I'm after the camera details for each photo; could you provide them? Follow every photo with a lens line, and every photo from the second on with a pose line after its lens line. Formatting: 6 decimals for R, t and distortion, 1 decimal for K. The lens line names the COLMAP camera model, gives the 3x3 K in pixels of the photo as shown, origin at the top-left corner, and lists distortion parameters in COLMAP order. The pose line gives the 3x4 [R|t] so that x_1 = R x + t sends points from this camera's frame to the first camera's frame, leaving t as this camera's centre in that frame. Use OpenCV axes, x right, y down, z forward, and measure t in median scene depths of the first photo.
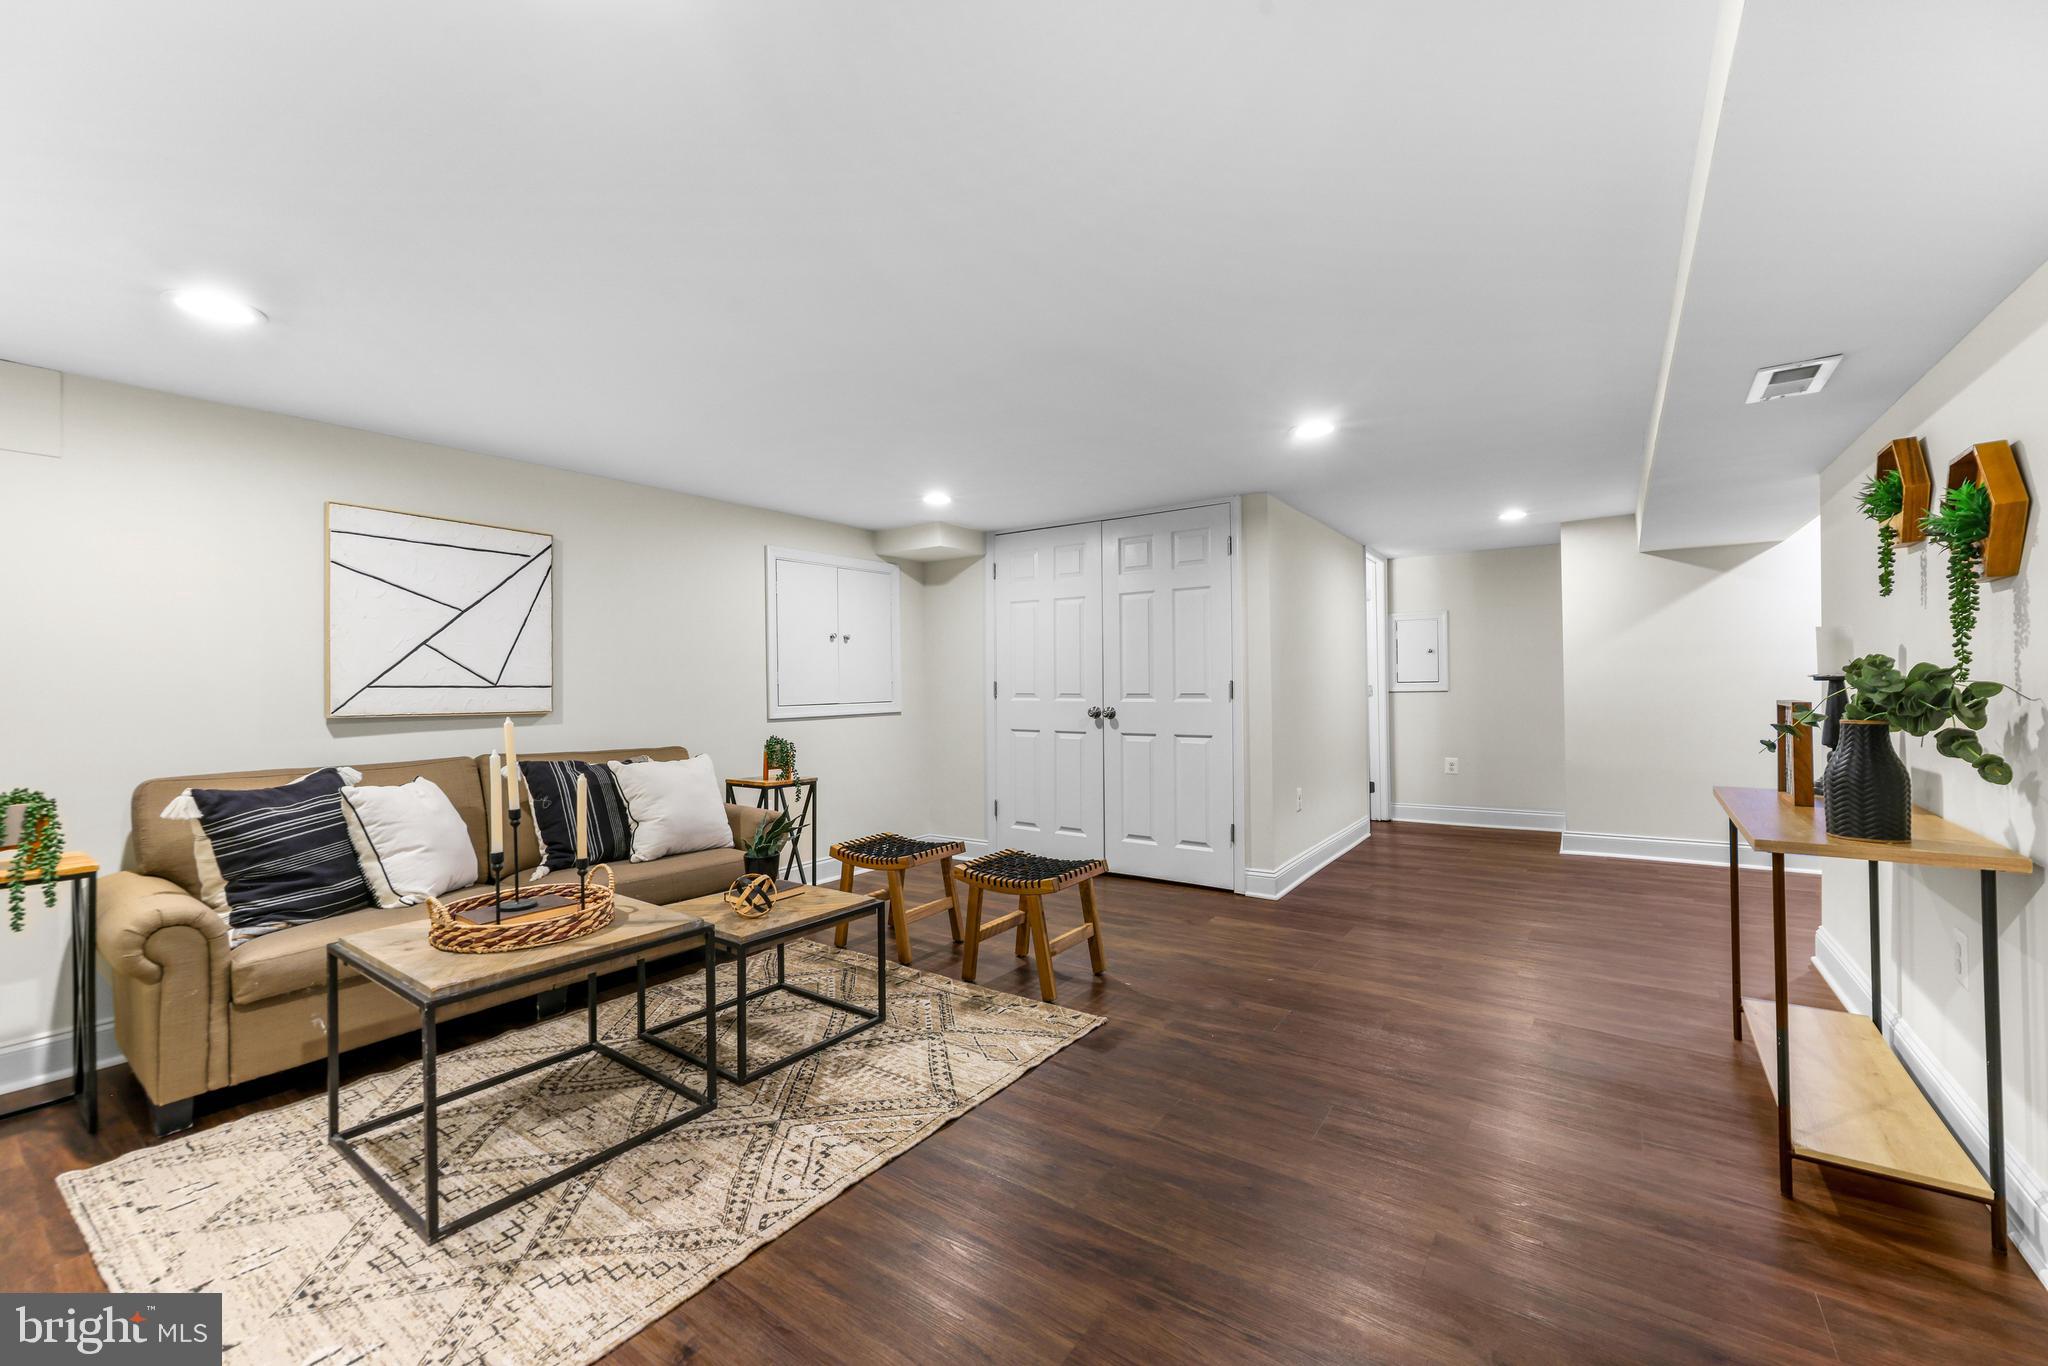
lens RADIAL K [[829.5, 0, 1017.4], [0, 829.5, 676.7], [0, 0, 1]] dist [0.001987, 0.000675]
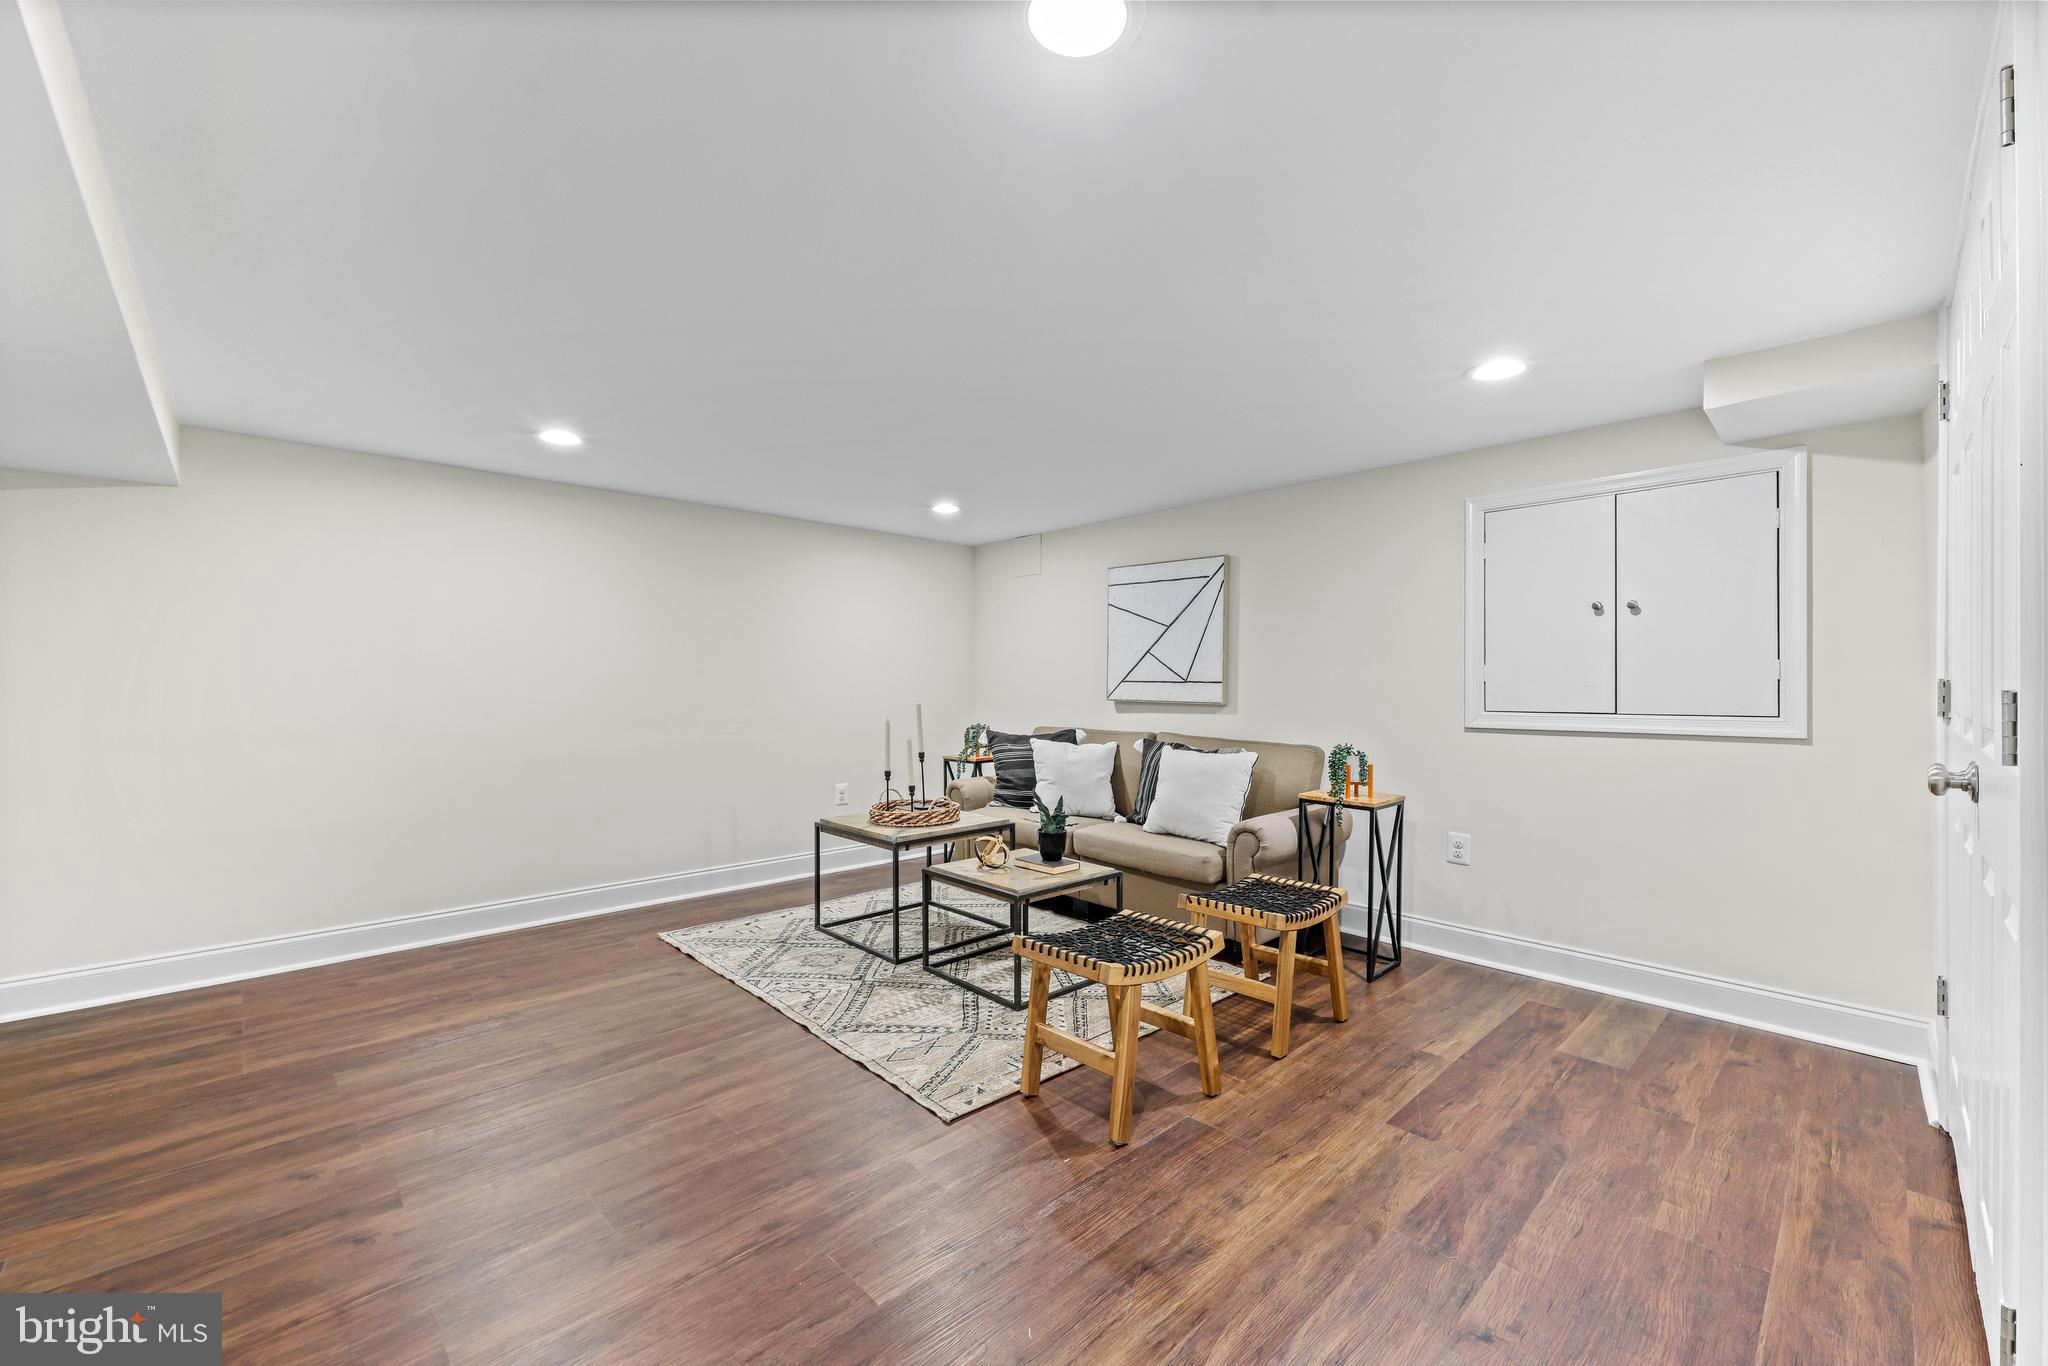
lens RADIAL K [[829.5, 0, 1026.9], [0, 829.5, 680.7], [0, 0, 1]] dist [0.001987, 0.000675]
pose [[-0.202697, 0.002561, -0.979238, 0.896409], [0.013157, 0.999913, -0.000108, 0.008781], [0.979153, -0.012905, -0.202713, 1.310219]]
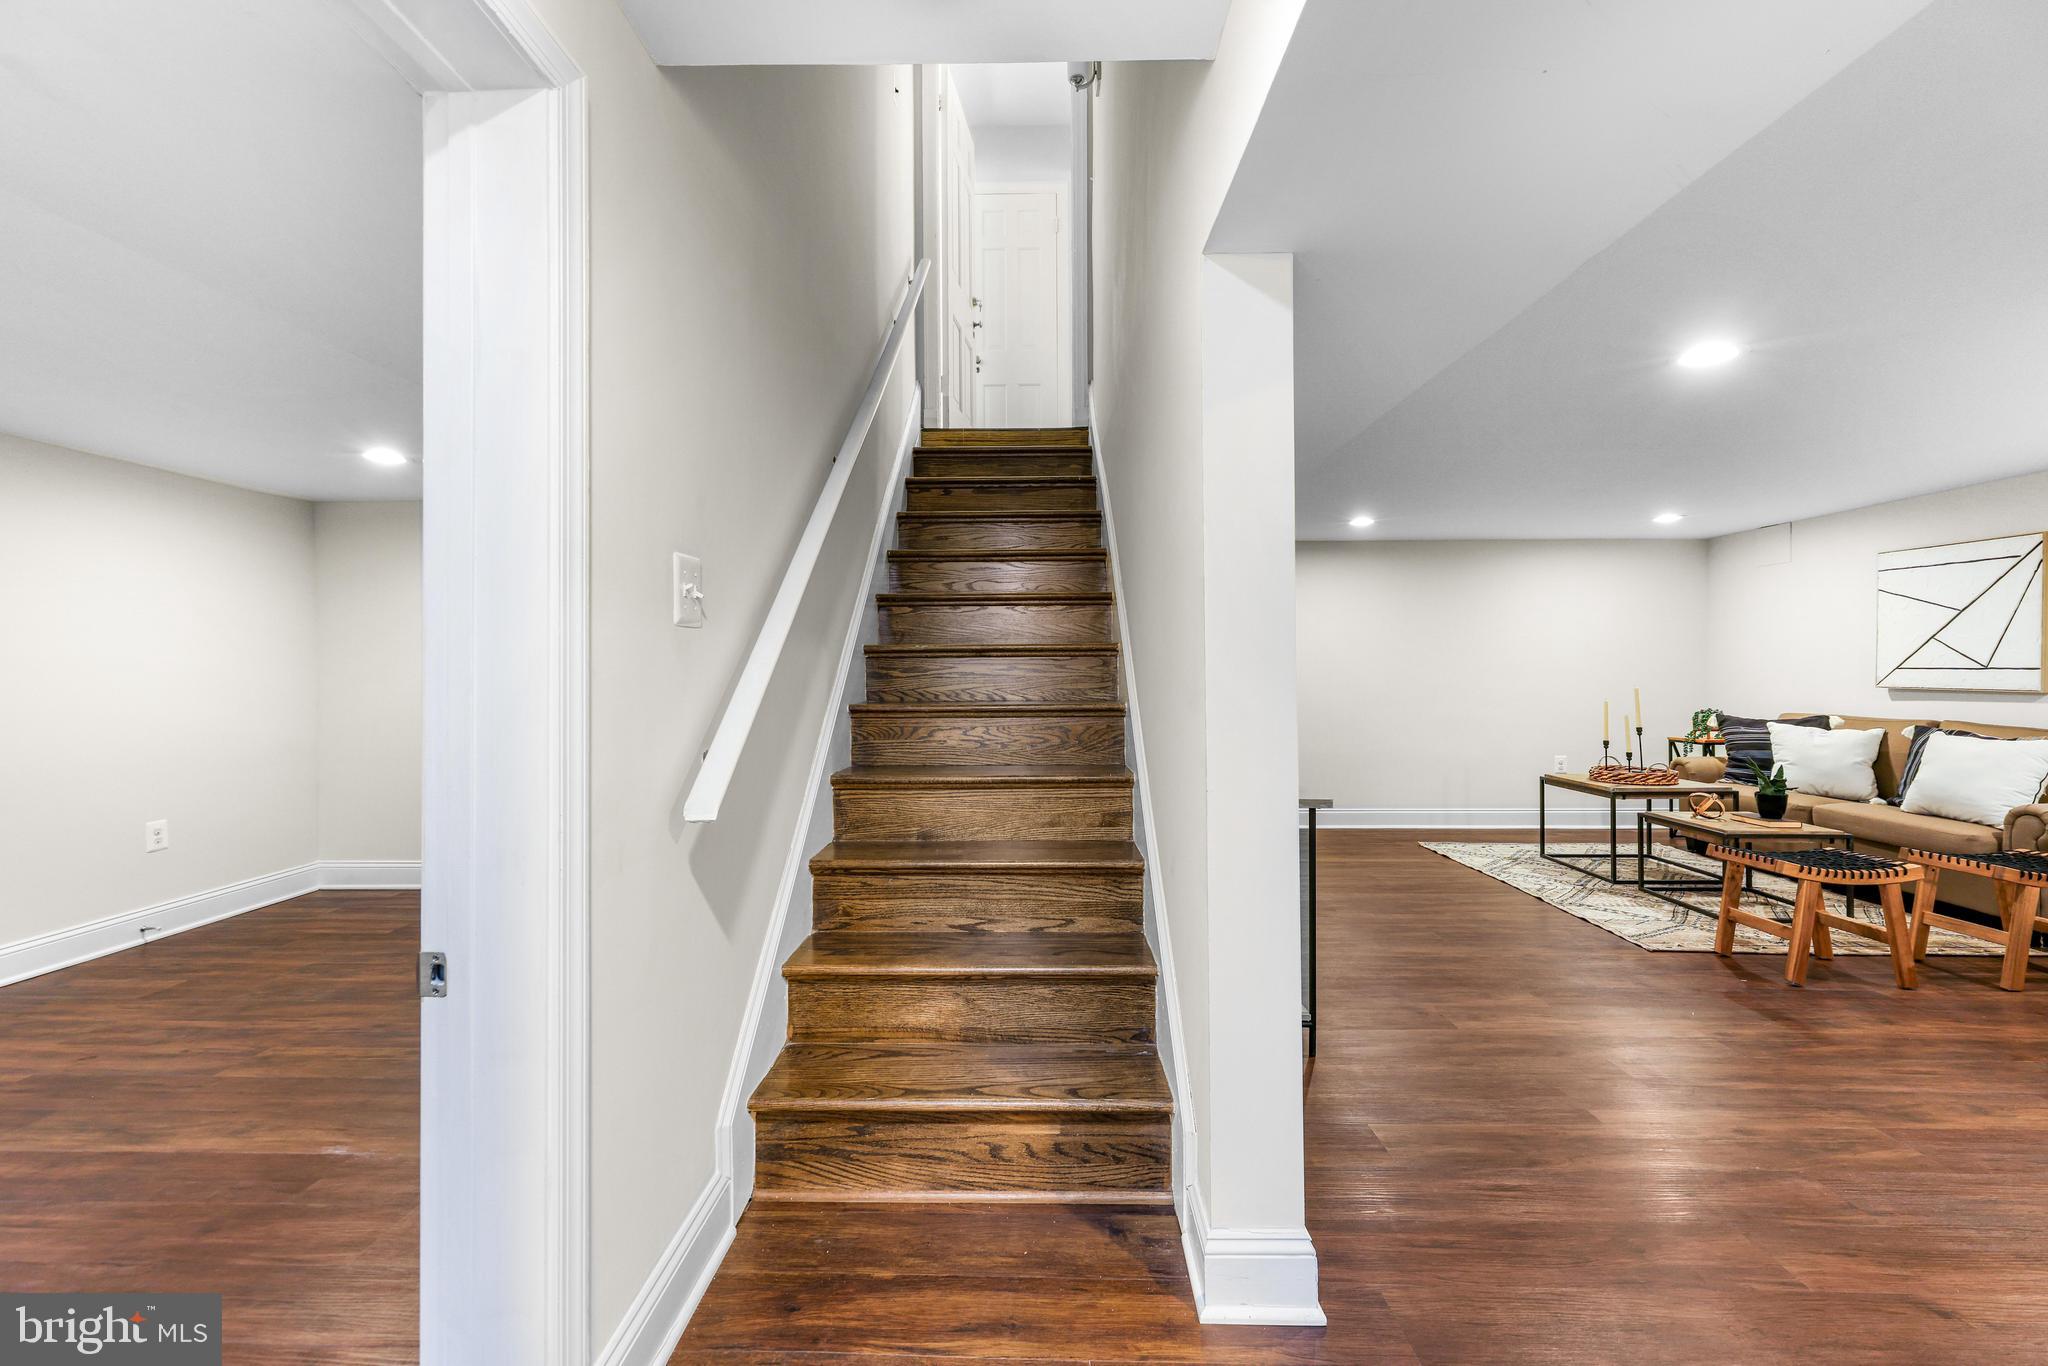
lens RADIAL K [[829.5, 0, 1020.4], [0, 829.5, 678.8], [0, 0, 1]] dist [0.001987, 0.000675]
pose [[-0.836073, 0.013841, -0.548444, 1.625013], [0.016917, 0.999857, -0.000555, 0.004832], [0.548358, -0.009742, -0.836187, 1.606560]]
